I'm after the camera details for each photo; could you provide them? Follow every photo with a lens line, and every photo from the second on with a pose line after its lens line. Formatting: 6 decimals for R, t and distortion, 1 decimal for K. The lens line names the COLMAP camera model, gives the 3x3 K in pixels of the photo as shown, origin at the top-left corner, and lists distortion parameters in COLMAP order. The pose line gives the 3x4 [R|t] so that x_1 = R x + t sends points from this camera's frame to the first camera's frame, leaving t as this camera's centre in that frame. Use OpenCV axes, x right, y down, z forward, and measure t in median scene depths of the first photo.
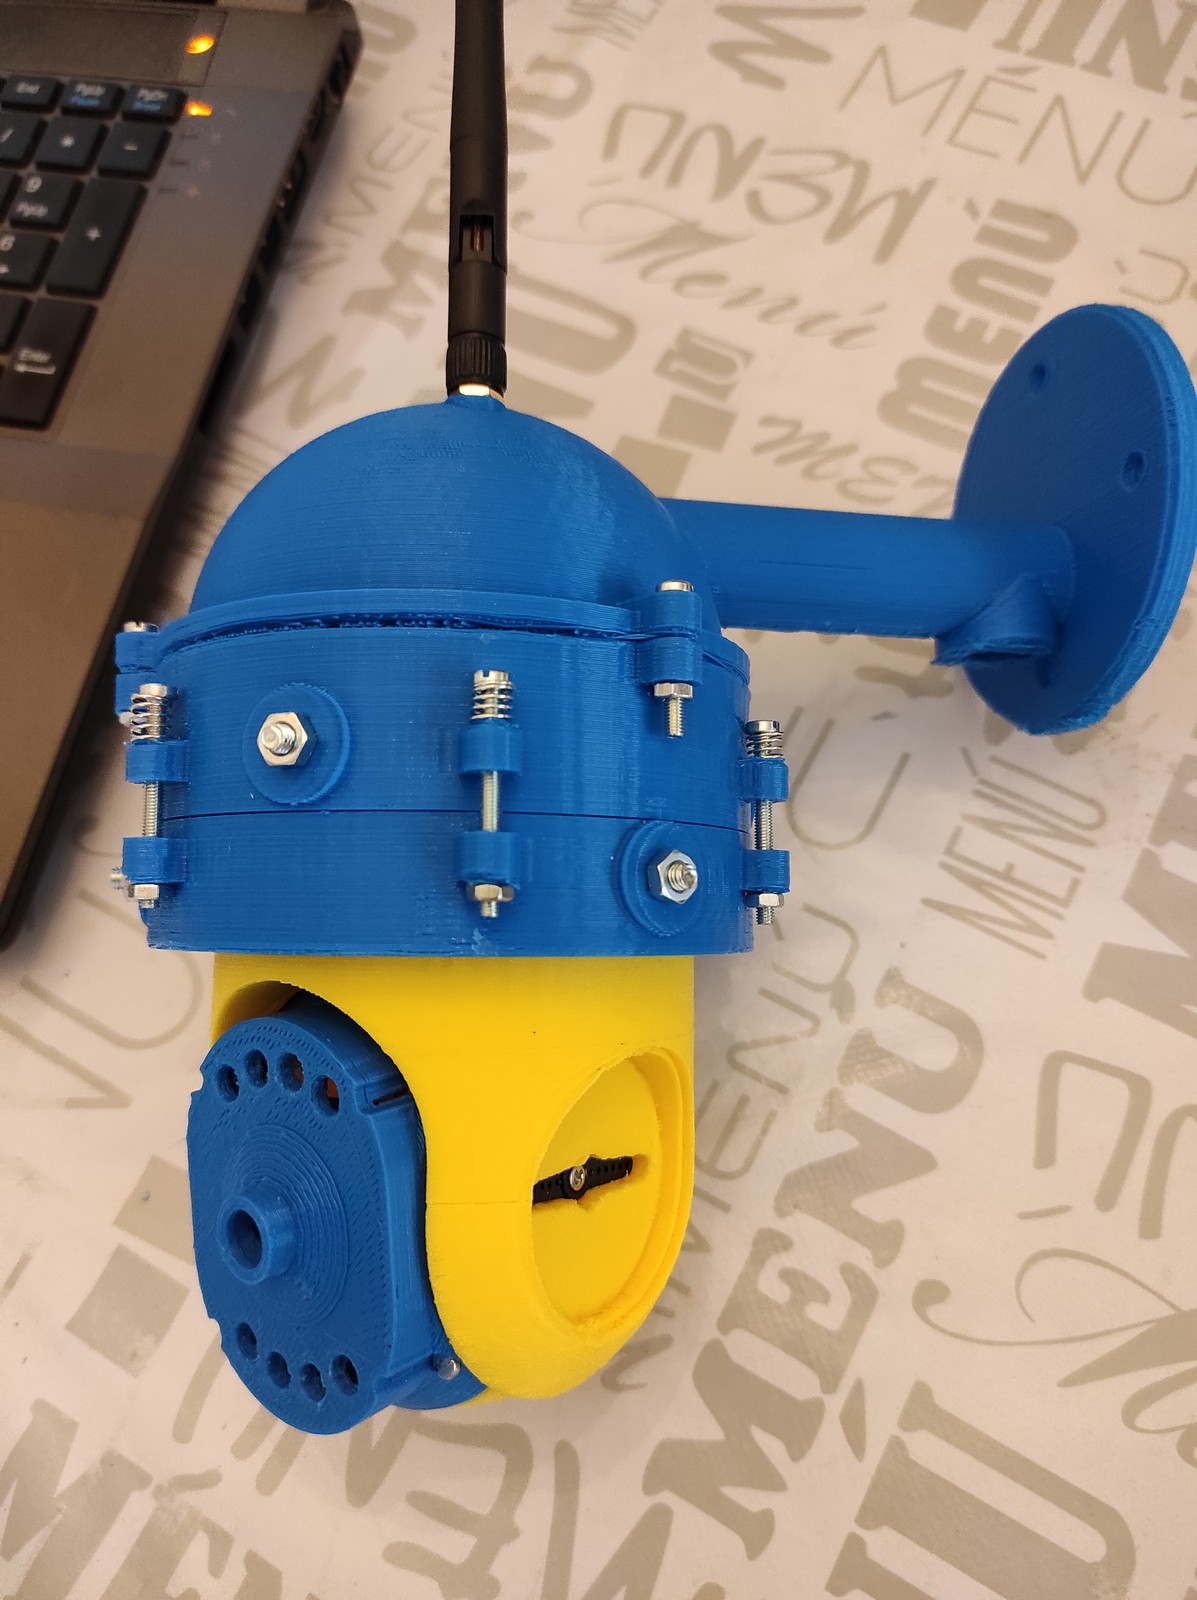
lens RADIAL K [[1217.5, 0, 598.5], [0, 1217.5, 800.0], [0, 0, 1]] dist [-0.018746, 0.003265]
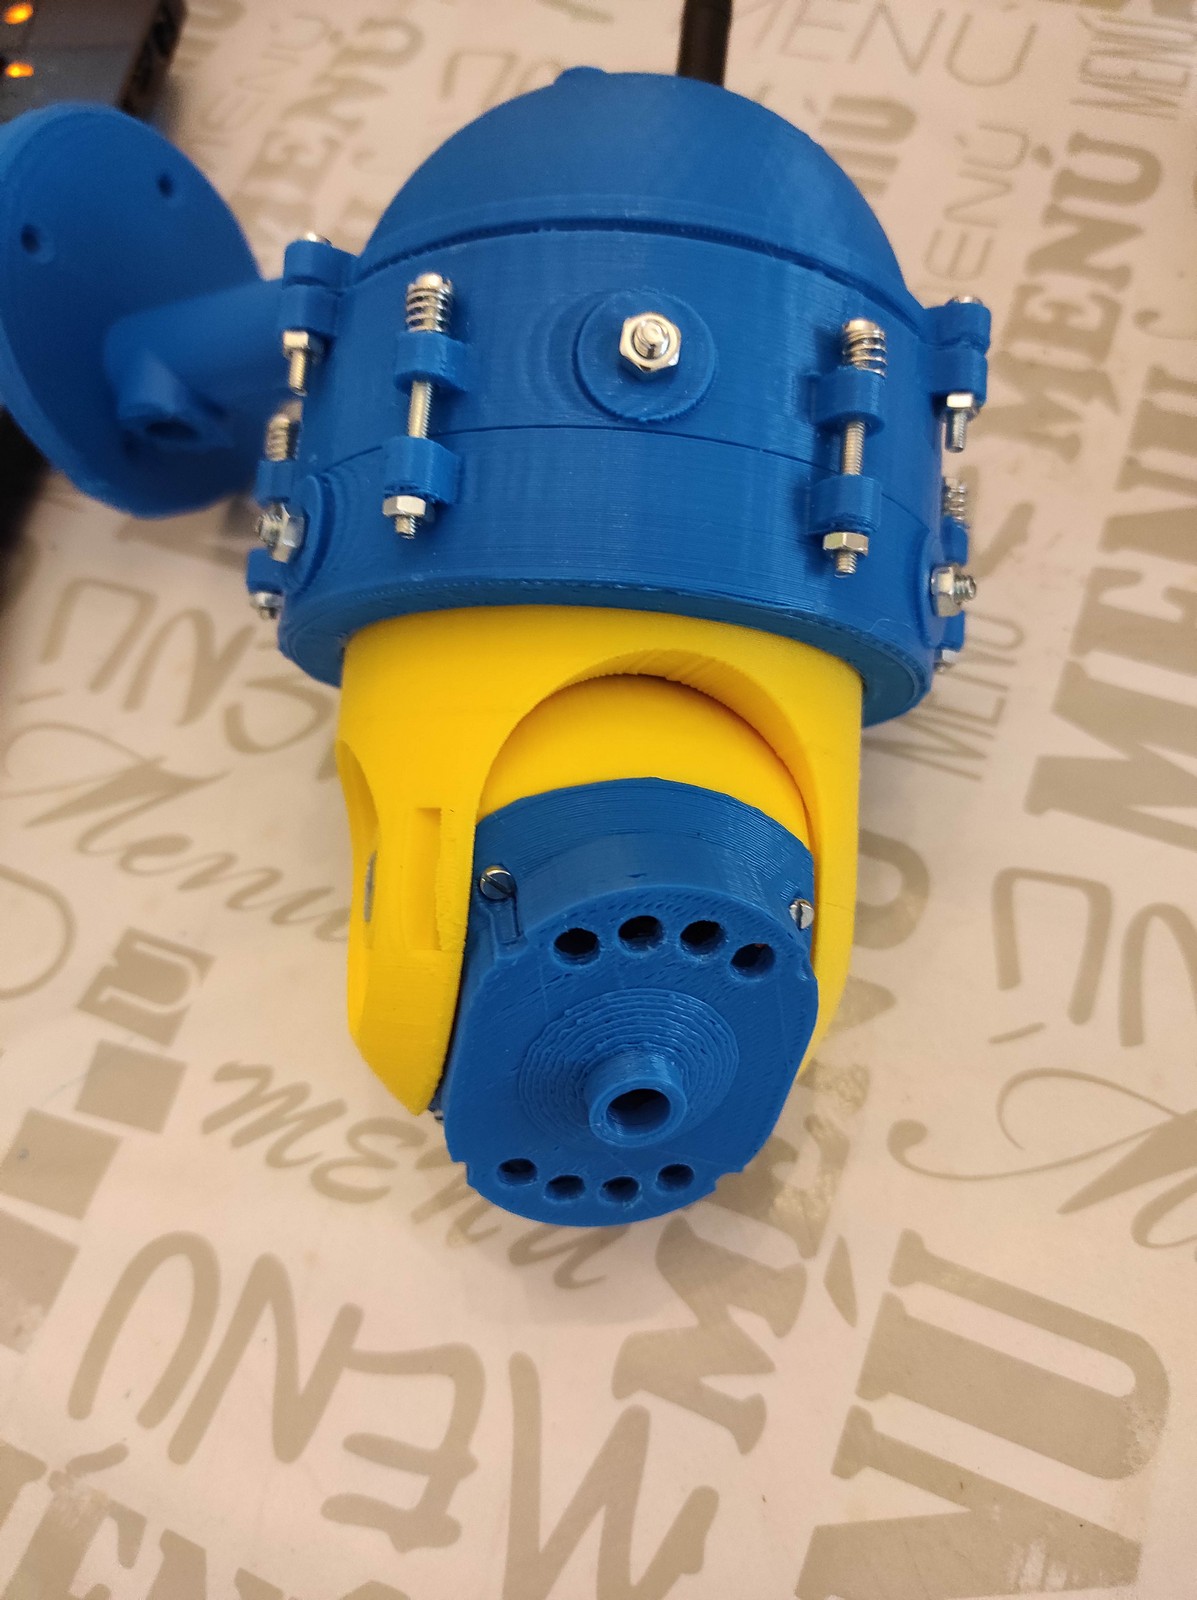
lens RADIAL K [[1217.5, 0, 598.5], [0, 1217.5, 800.0], [0, 0, 1]] dist [-0.018746, 0.003265]
pose [[0.992546, -0.110465, 0.051470, 0.025357], [0.114522, 0.989862, -0.084009, 0.194068], [-0.041668, 0.089278, 0.995135, 0.081611]]
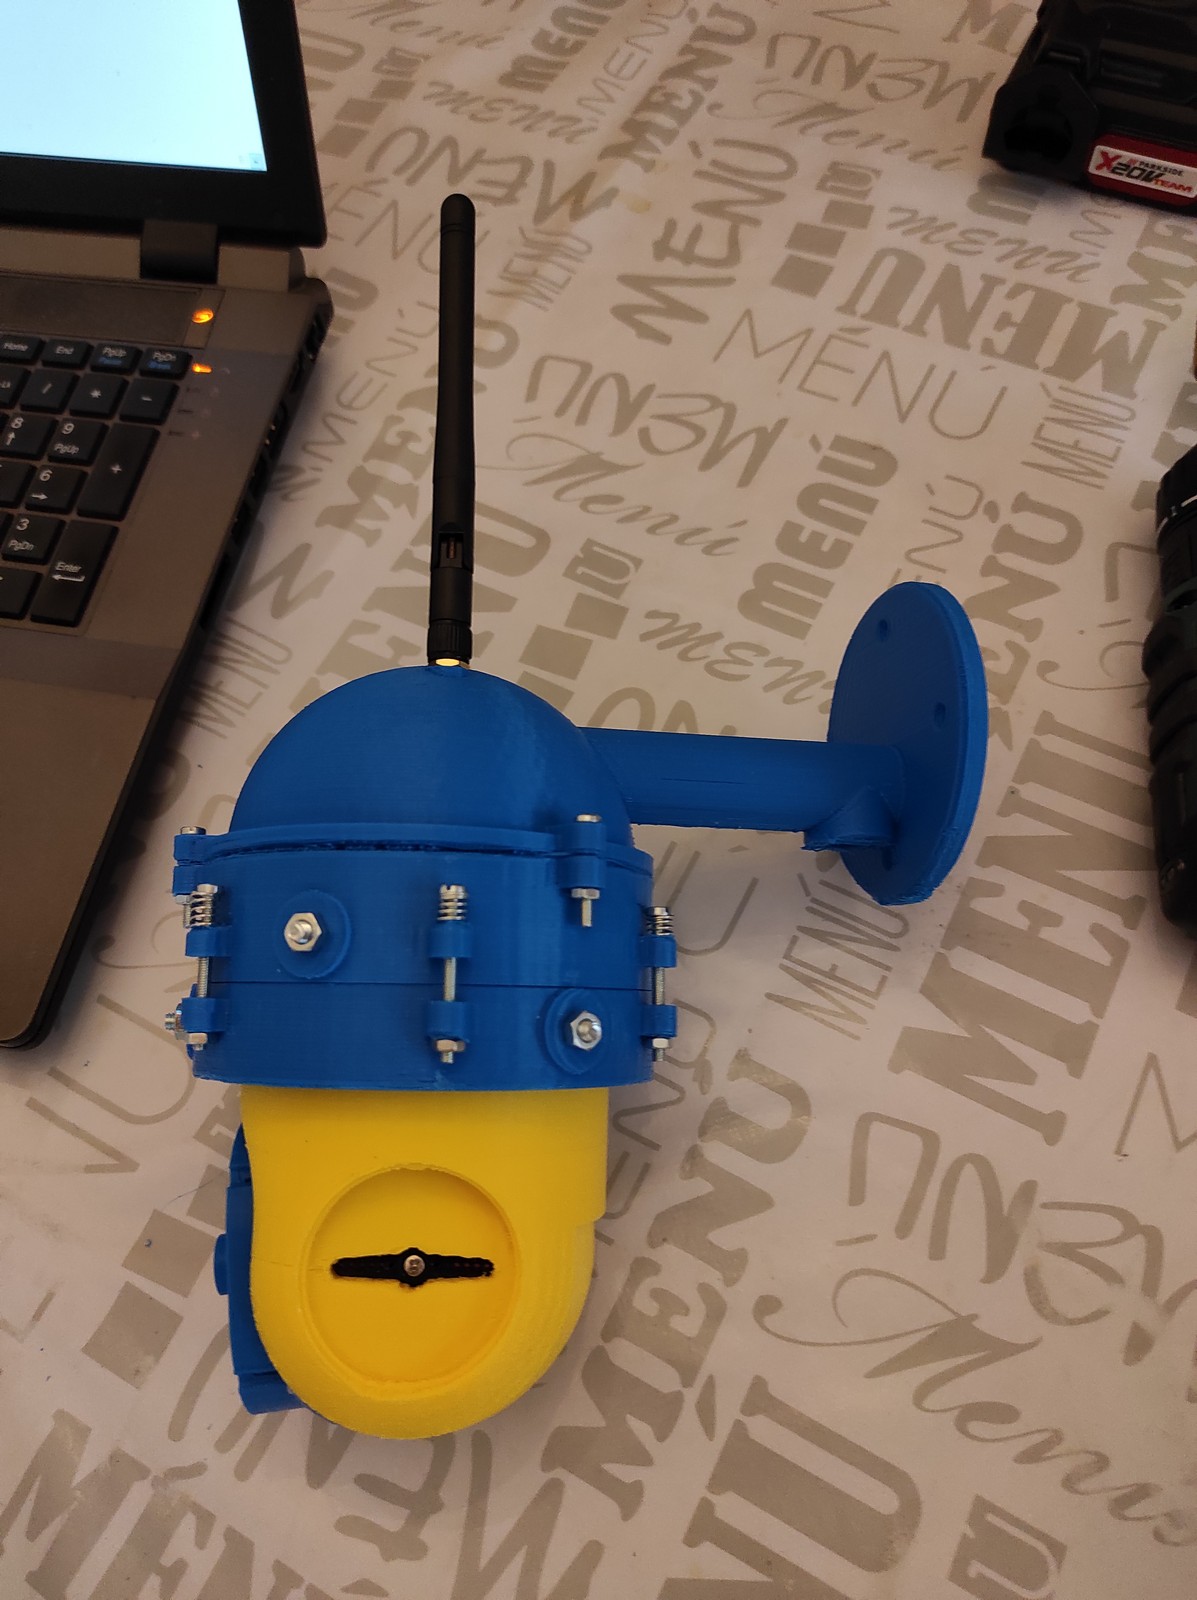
lens RADIAL K [[1167.7, 0, 599.3], [0, 1167.7, 805.9], [0, 0, 1]] dist [0.005533, -0.005568]
pose [[0.999714, -0.009435, 0.021971, 0.068922], [0.011083, 0.997033, -0.076173, -0.025313], [-0.021187, 0.076395, 0.996853, -0.247792]]
